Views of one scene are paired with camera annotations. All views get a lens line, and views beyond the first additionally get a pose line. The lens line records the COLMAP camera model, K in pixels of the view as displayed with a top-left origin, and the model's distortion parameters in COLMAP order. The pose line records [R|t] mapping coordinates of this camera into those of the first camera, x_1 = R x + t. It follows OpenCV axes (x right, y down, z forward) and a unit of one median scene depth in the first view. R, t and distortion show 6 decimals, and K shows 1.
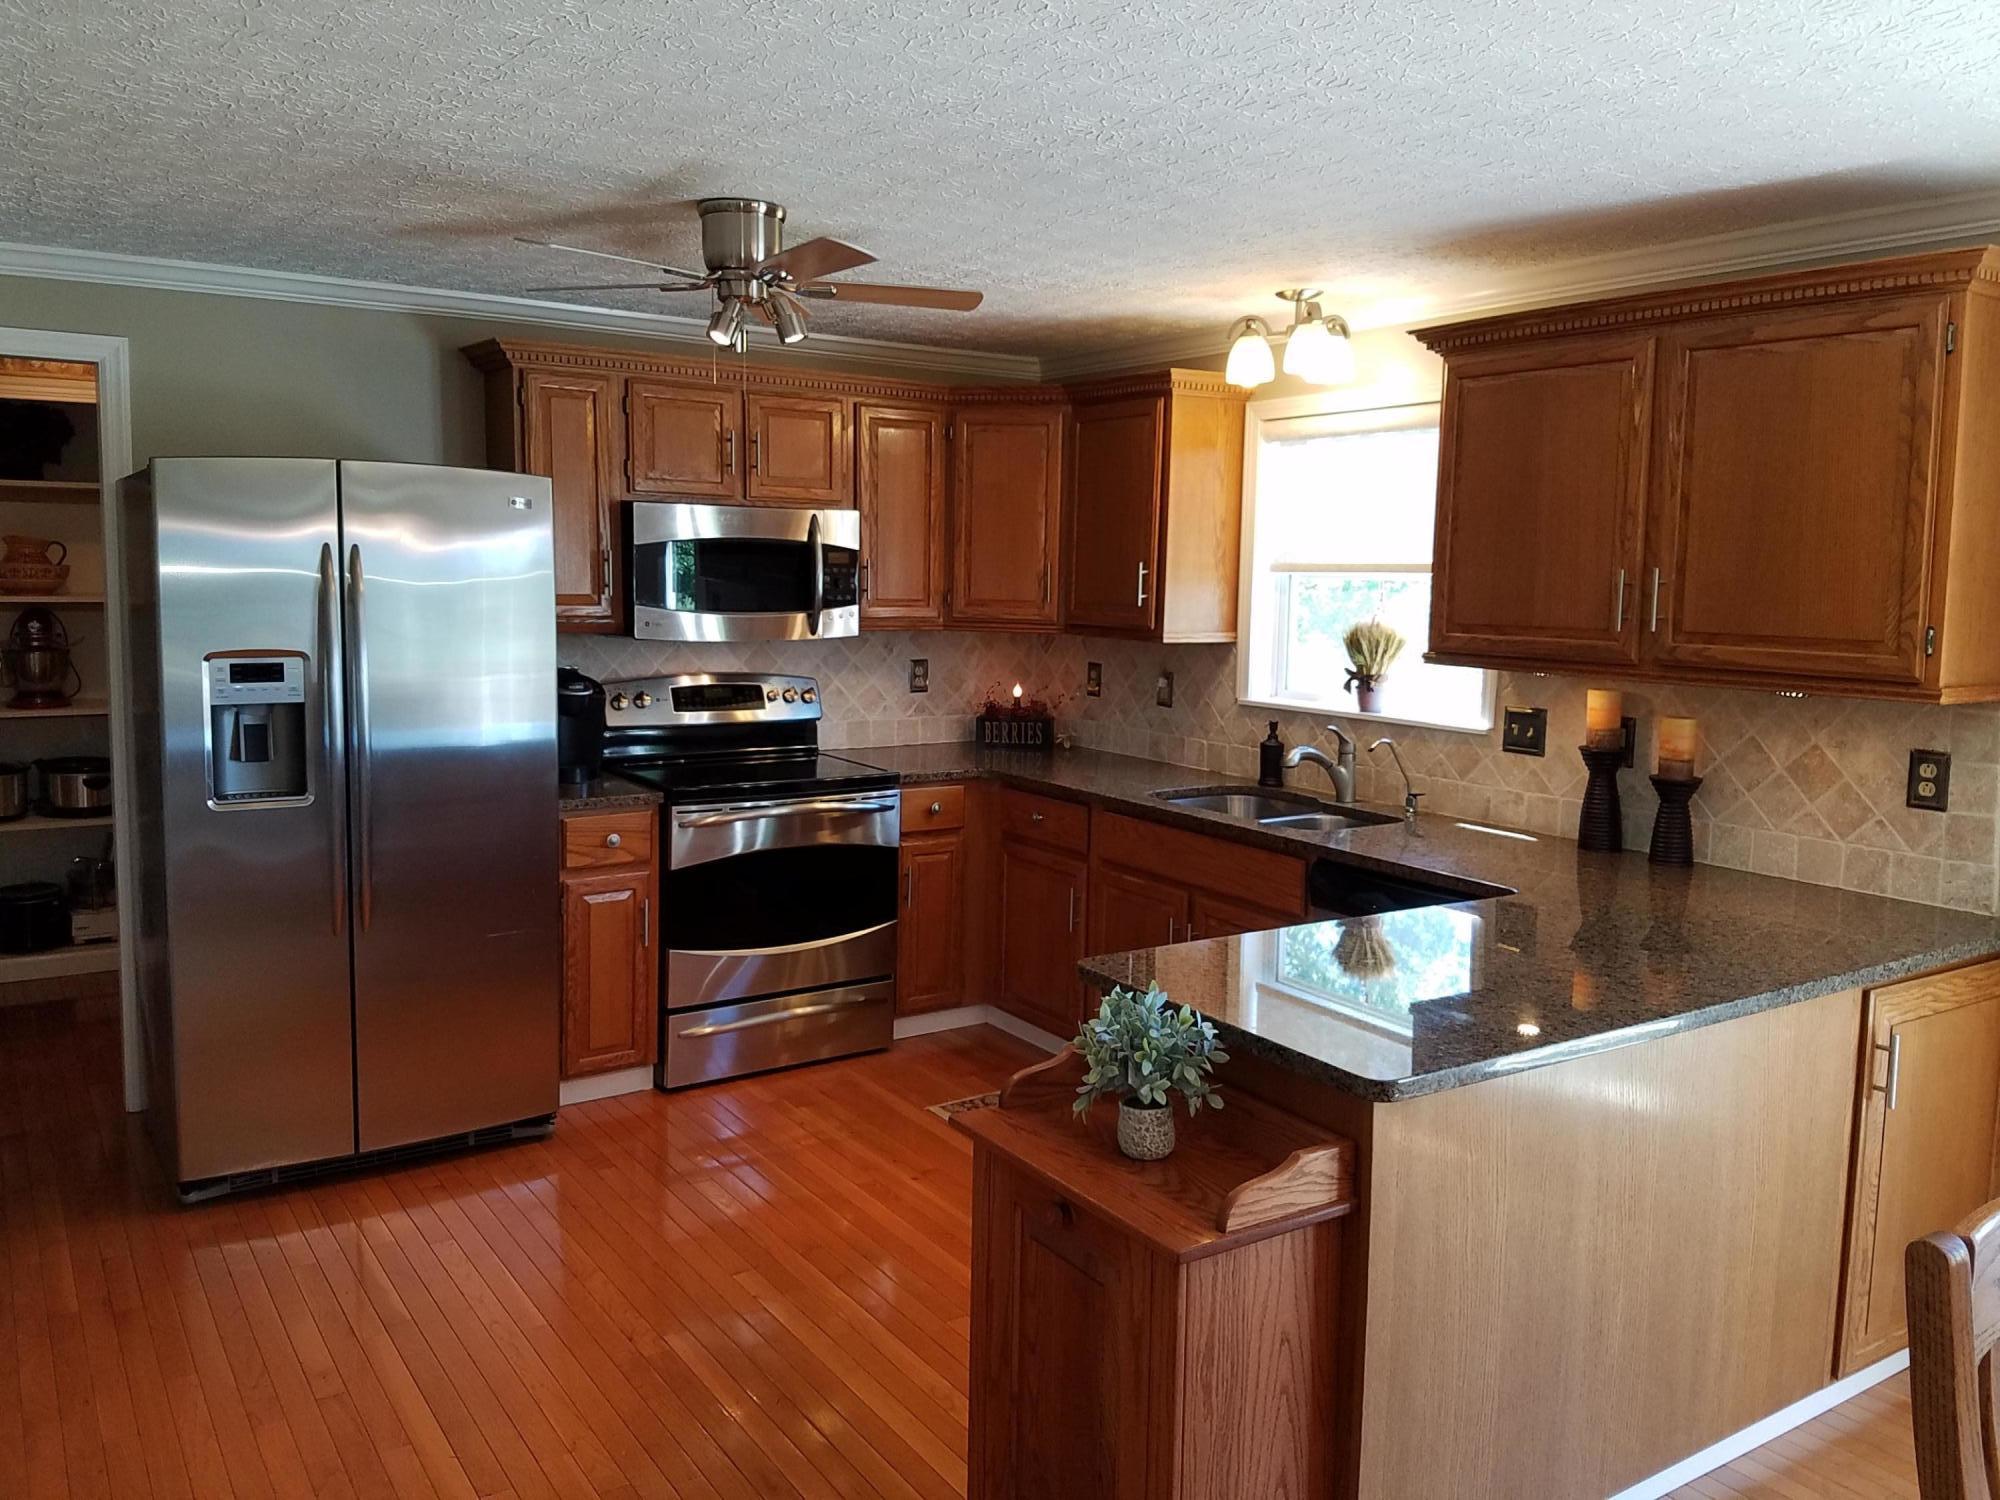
lens RADIAL K [[1556.5, 0, 1004.9], [0, 1556.5, 727.9], [0, 0, 1]] dist [0.273505, -0.504791]
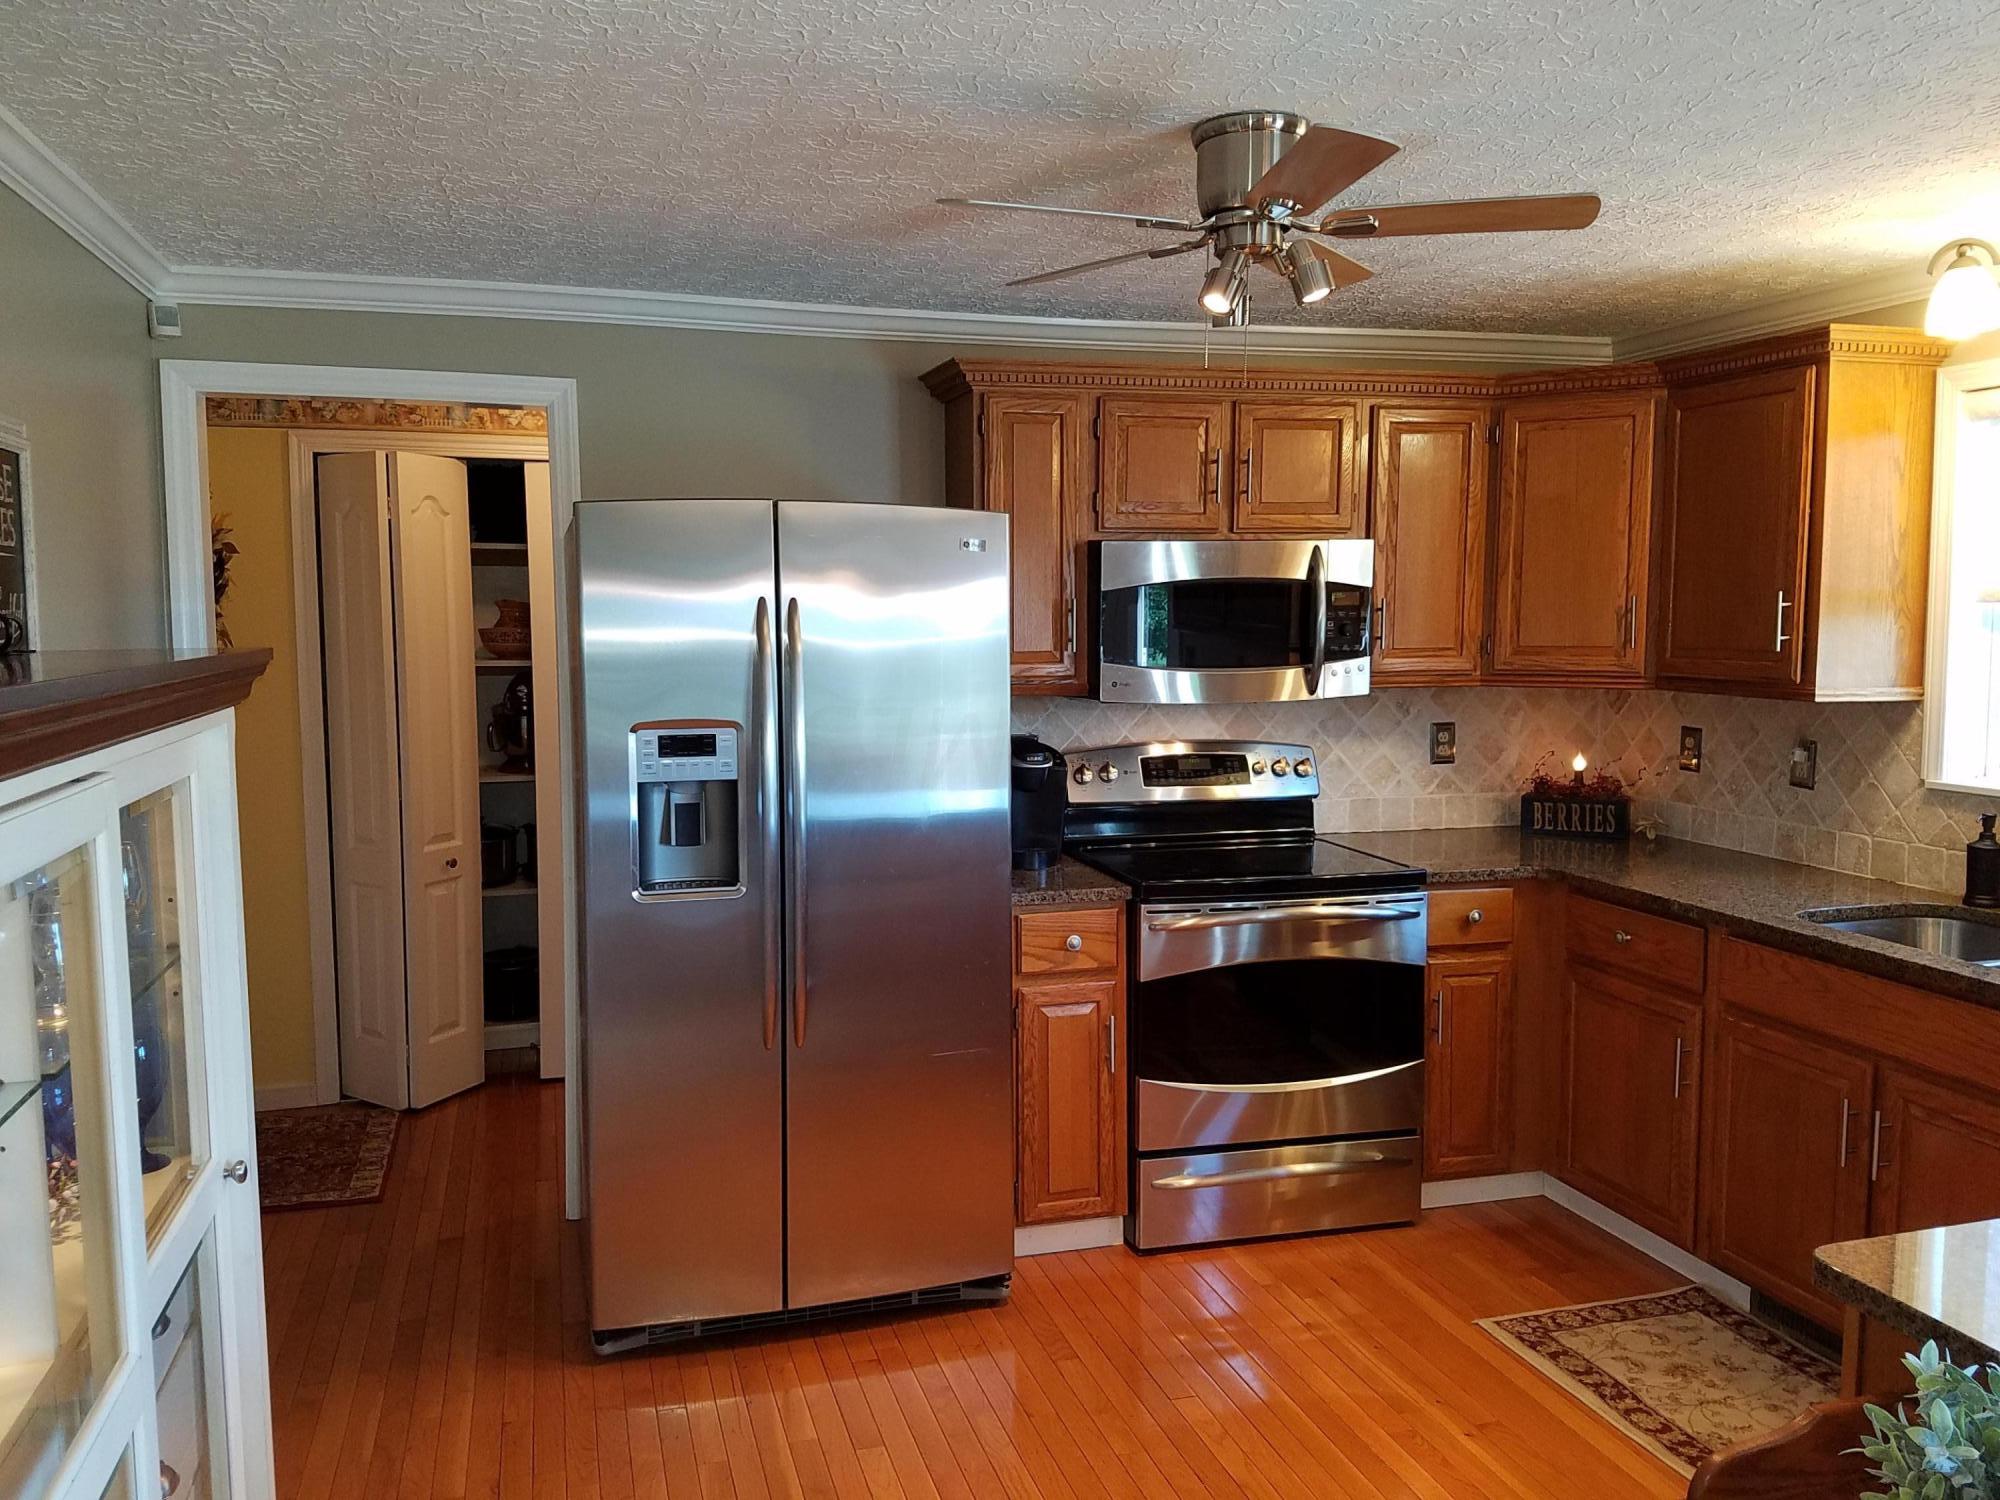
lens RADIAL K [[1556.5, 0, 1004.9], [0, 1556.5, 727.9], [0, 0, 1]] dist [0.273505, -0.504791]
pose [[0.956544, 0.001170, -0.291586, -0.038442], [-0.011191, 0.999403, -0.032699, -0.014039], [0.291374, 0.034541, 0.955985, 0.181475]]
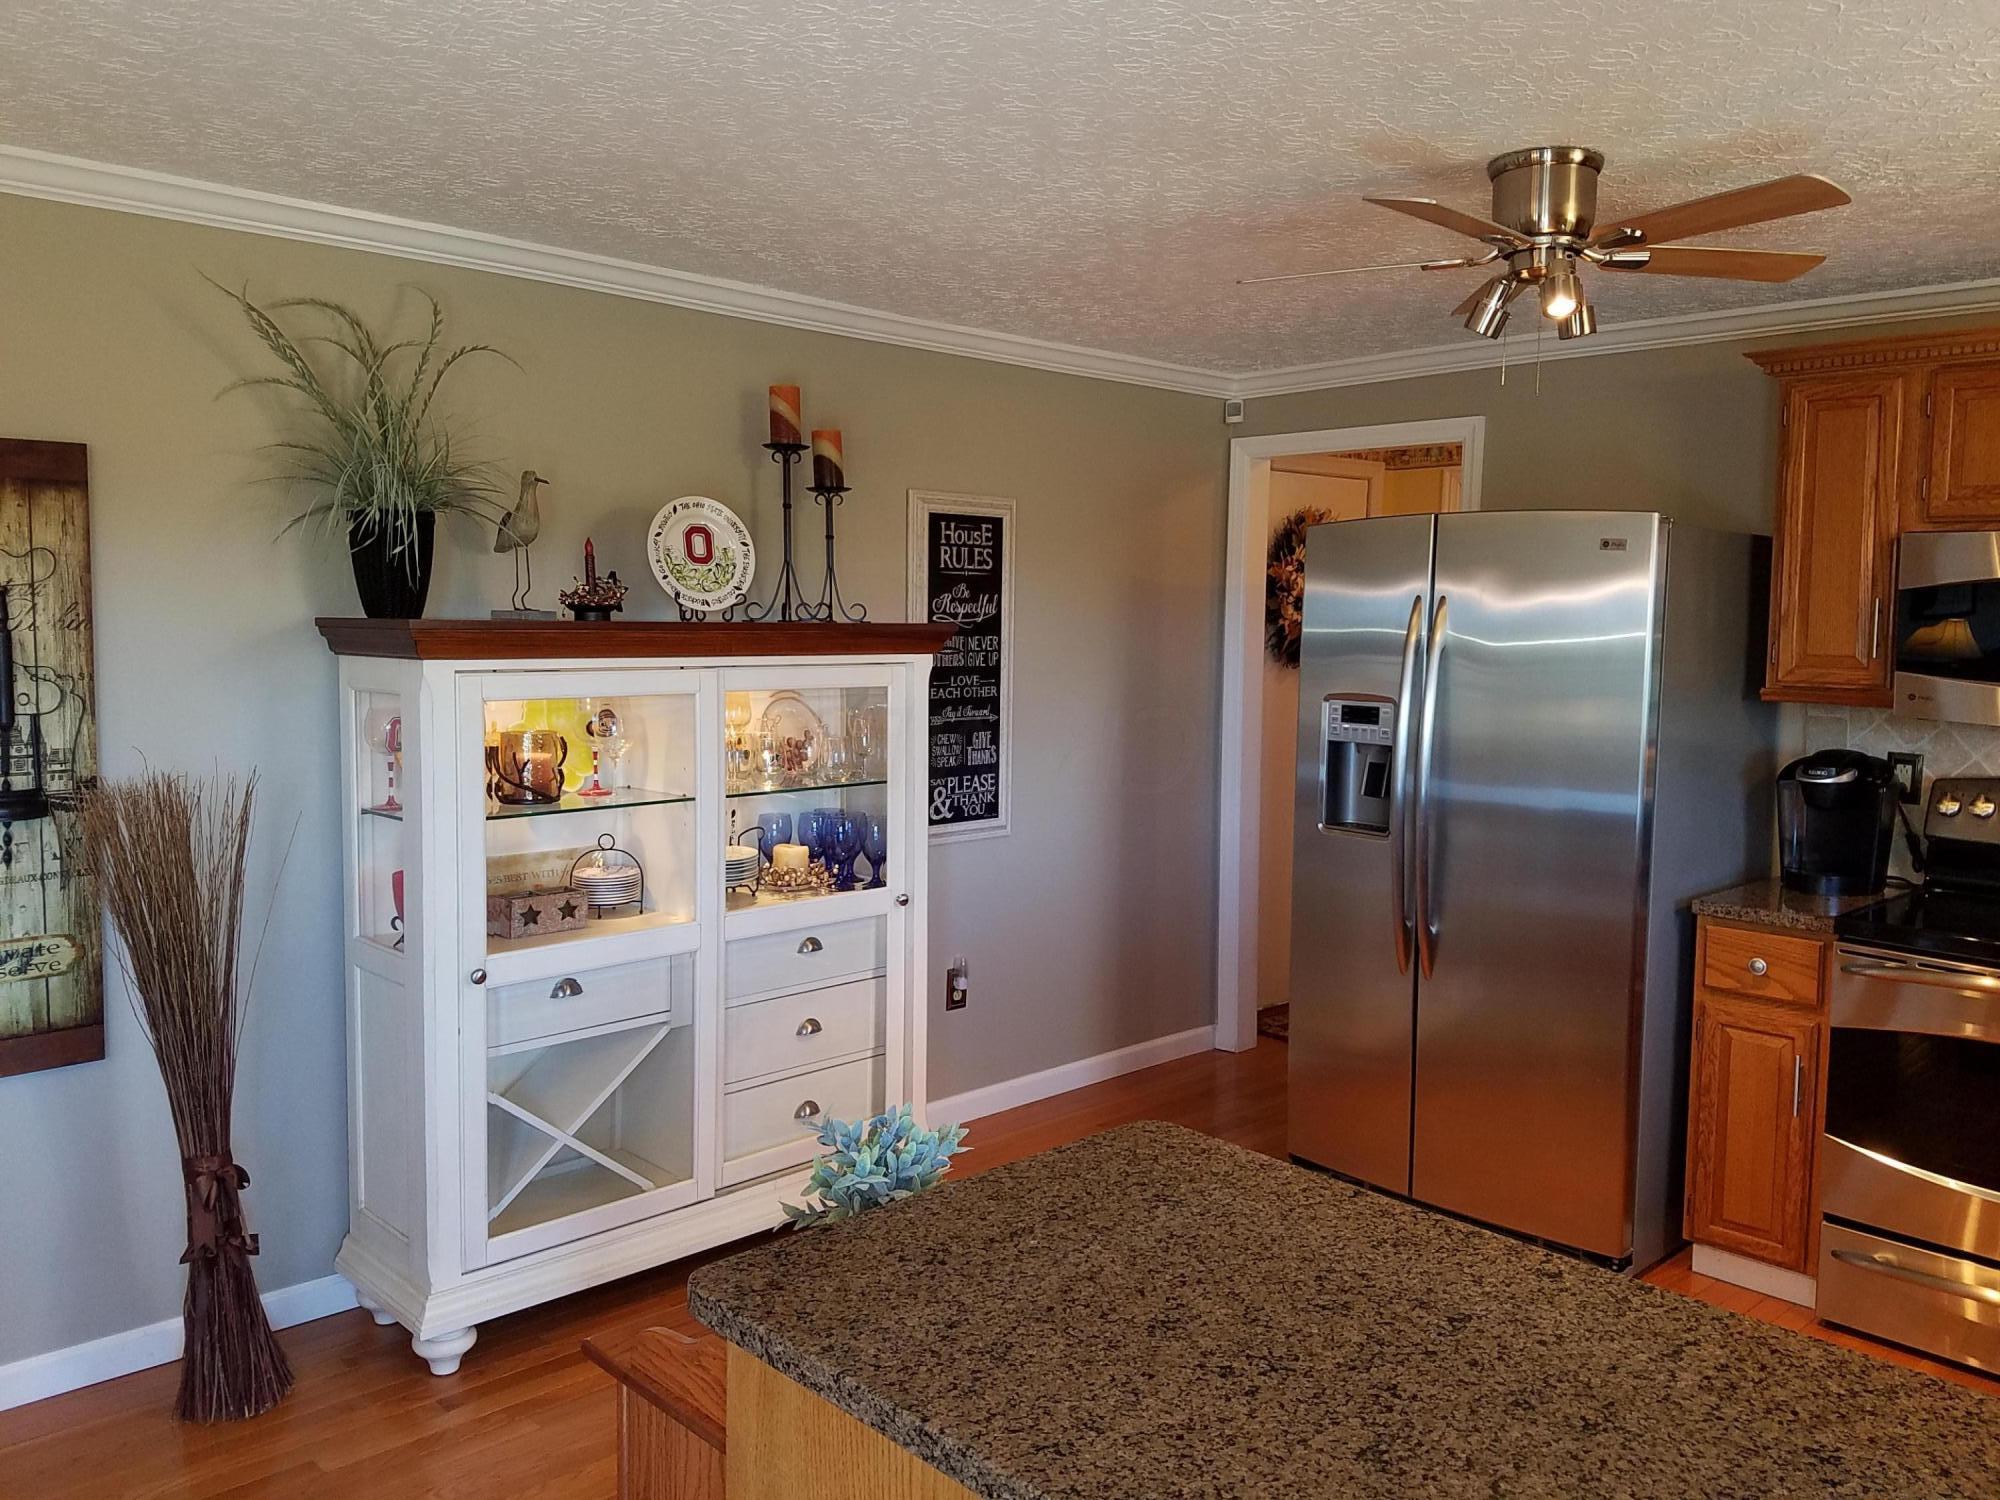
lens RADIAL K [[1556.5, 0, 1004.9], [0, 1556.5, 727.9], [0, 0, 1]] dist [0.273505, -0.504791]
pose [[0.169239, 0.060557, -0.983713, 0.436473], [-0.117755, 0.992203, 0.040821, -0.032069], [0.978515, 0.108929, 0.175051, 0.454552]]
